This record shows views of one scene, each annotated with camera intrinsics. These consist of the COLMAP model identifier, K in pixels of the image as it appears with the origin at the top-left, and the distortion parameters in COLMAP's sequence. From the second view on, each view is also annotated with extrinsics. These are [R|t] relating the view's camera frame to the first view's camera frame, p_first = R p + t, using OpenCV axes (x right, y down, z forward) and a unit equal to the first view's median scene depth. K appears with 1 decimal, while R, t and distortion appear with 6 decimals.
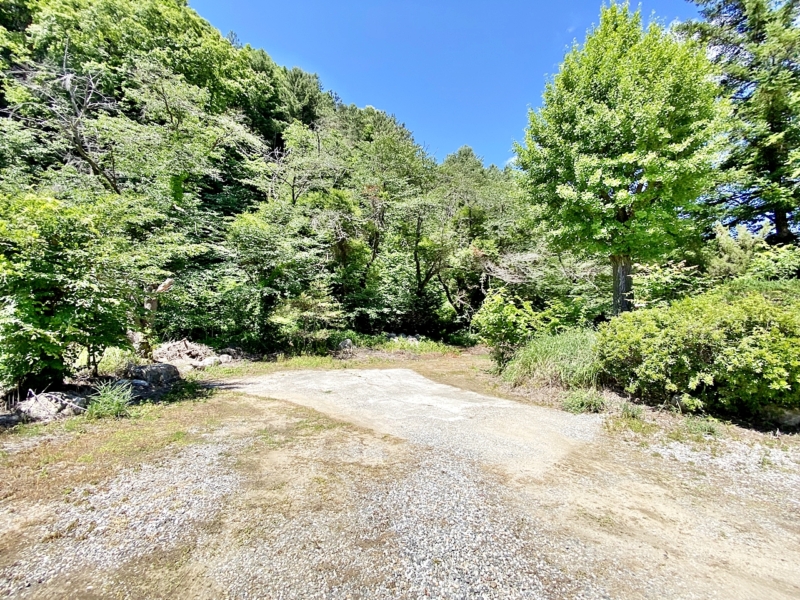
lens RADIAL K [[325.4, 0, 400.0], [0, 325.4, 300.0], [0, 0, 1]] dist [0.000131, -0.011764]
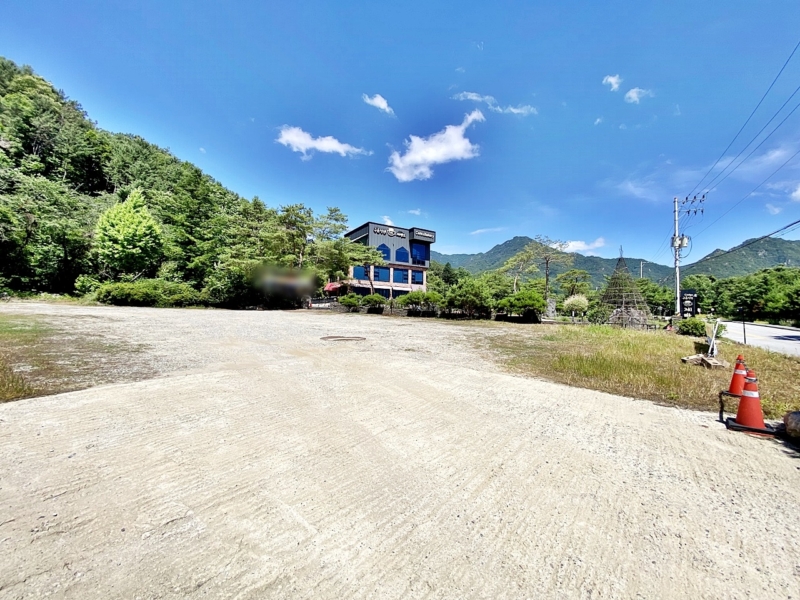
lens RADIAL K [[316.4, 0, 400.0], [0, 316.4, 300.0], [0, 0, 1]] dist [-0.001110, -0.000178]
pose [[0.749927, 0.012751, 0.661398, 0.489459], [-0.066360, 0.996221, 0.056037, -0.136221], [-0.658184, -0.085914, 0.747939, -2.634317]]
